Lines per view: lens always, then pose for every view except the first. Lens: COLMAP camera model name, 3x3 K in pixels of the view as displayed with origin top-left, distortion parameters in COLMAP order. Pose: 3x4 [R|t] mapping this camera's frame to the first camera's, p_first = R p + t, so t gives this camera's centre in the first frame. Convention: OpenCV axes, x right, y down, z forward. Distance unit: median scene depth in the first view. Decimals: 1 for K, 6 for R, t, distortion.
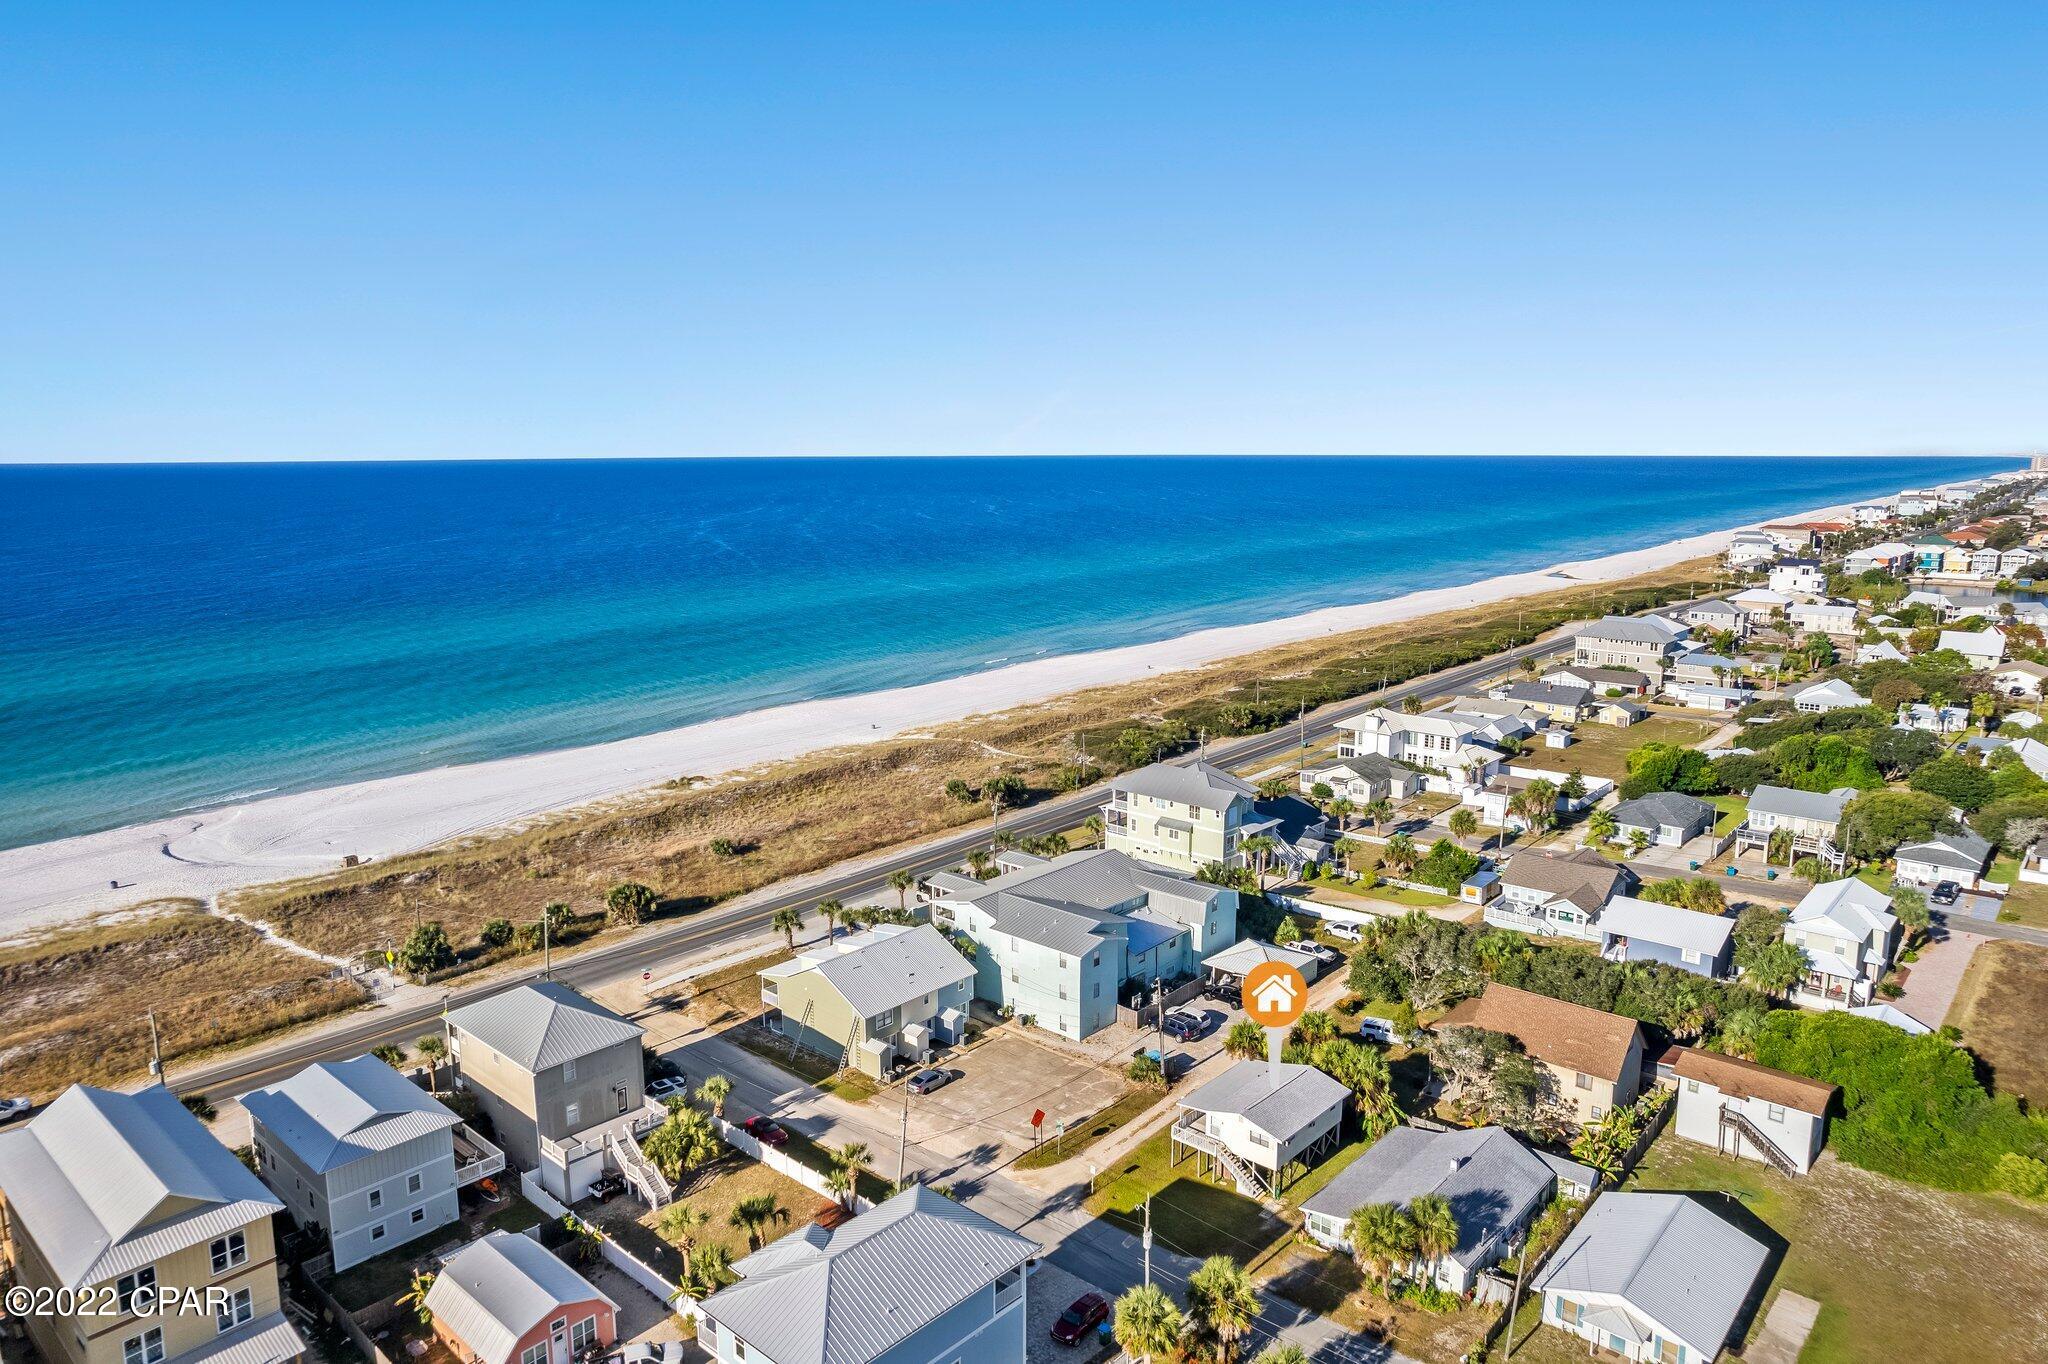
lens RADIAL K [[1299.6, 0, 1024.0], [0, 1299.6, 682.0], [0, 0, 1]] dist [-0.069862, 0.063226]
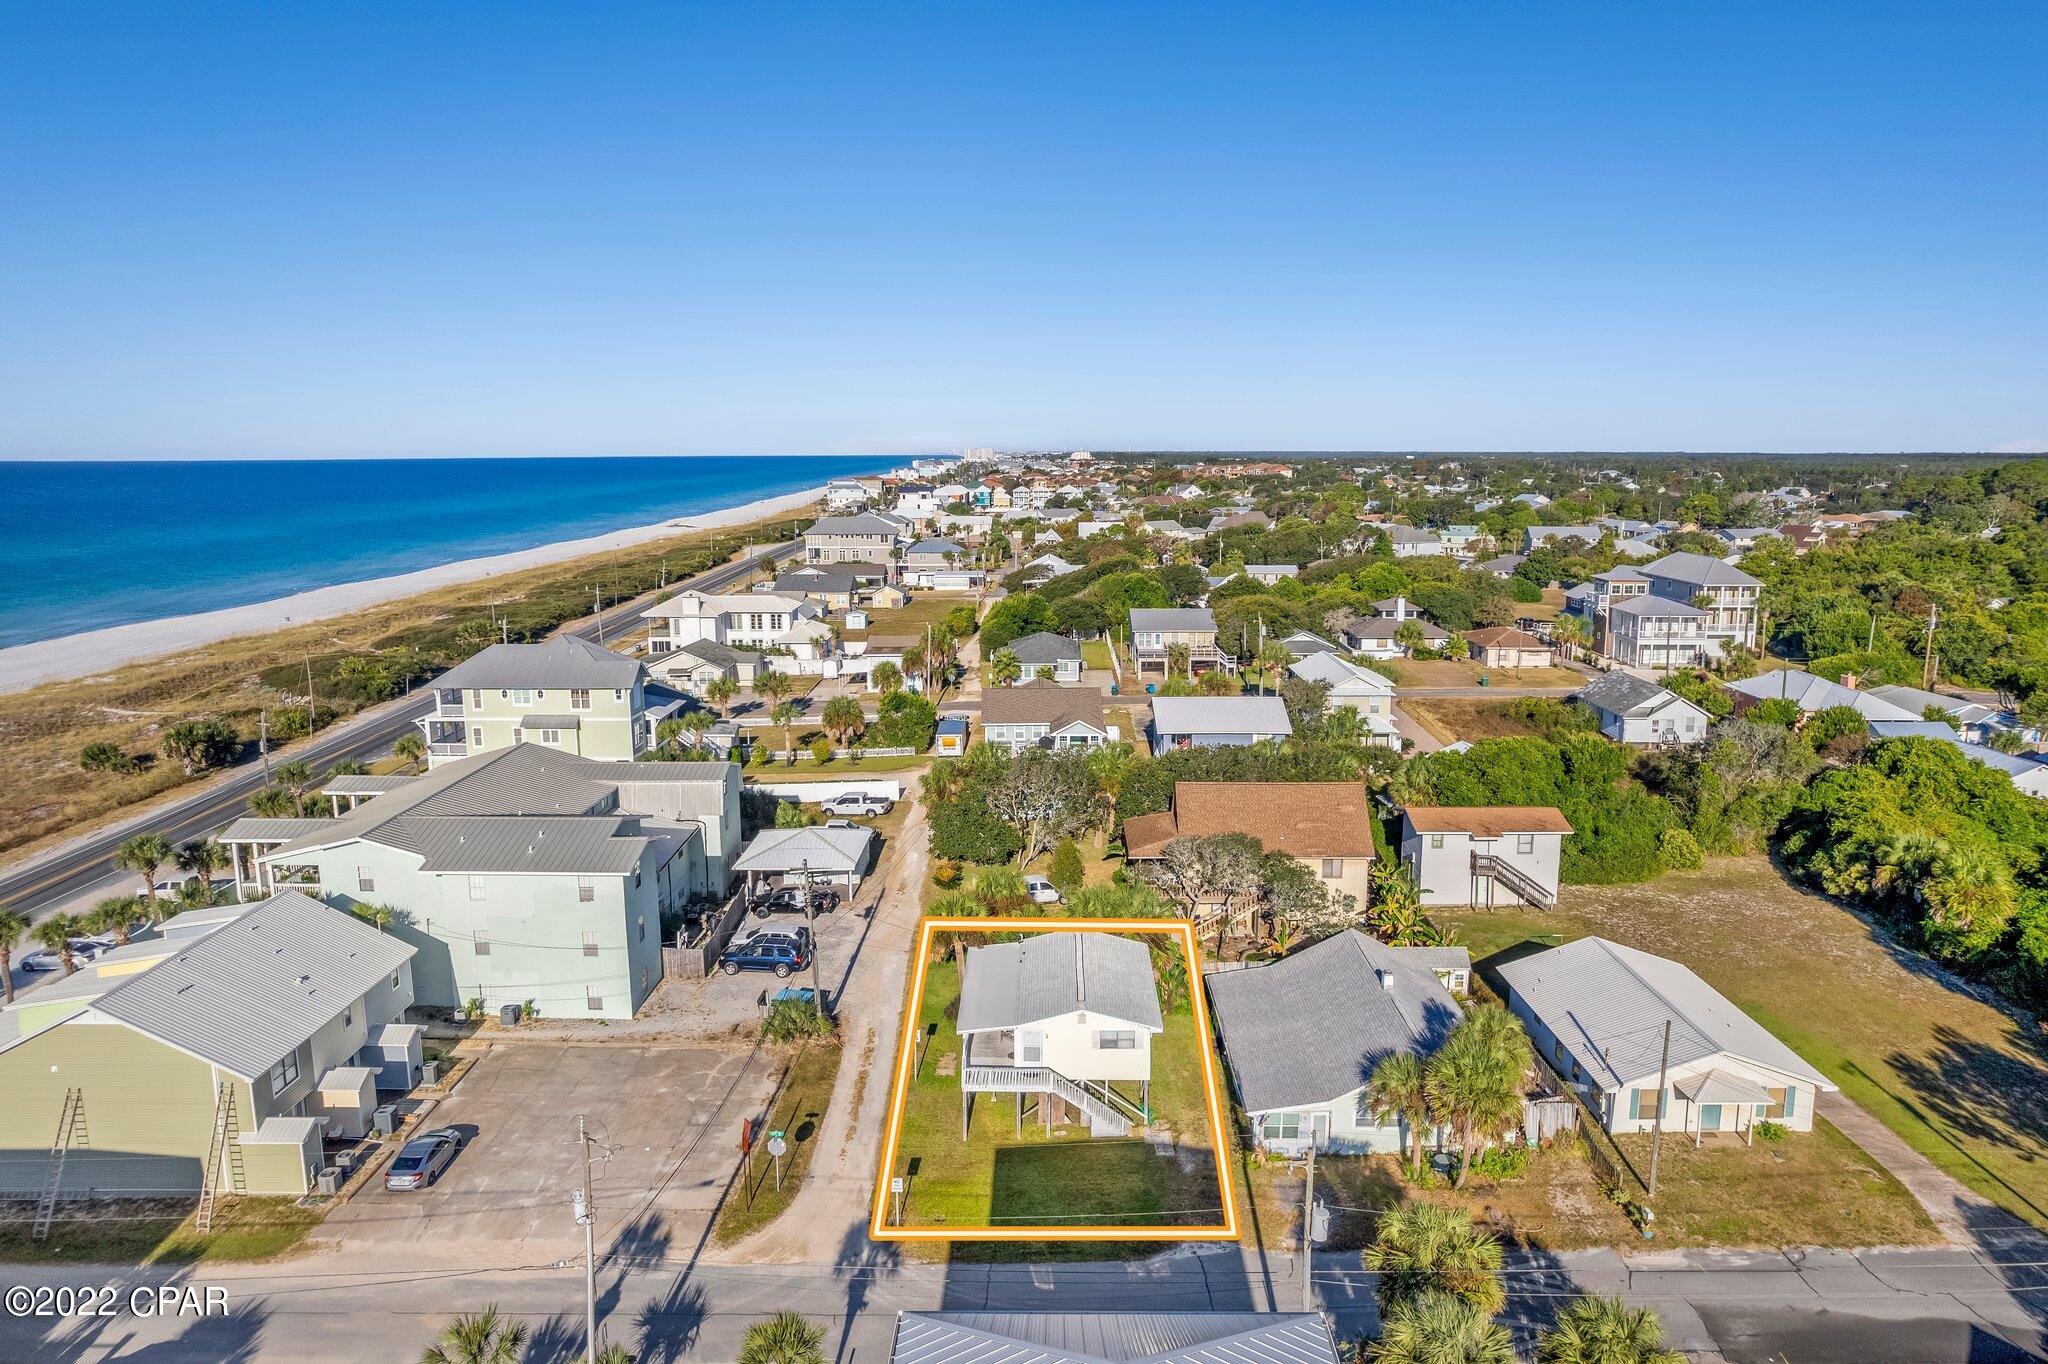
lens RADIAL K [[1299.6, 0, 1024.0], [0, 1299.6, 682.0], [0, 0, 1]] dist [-0.069862, 0.063226]
pose [[0.758189, -0.113471, 0.642086, -0.180329], [0.111579, 0.992794, 0.043695, 0.119436], [-0.642417, 0.038514, 0.765387, 0.428368]]
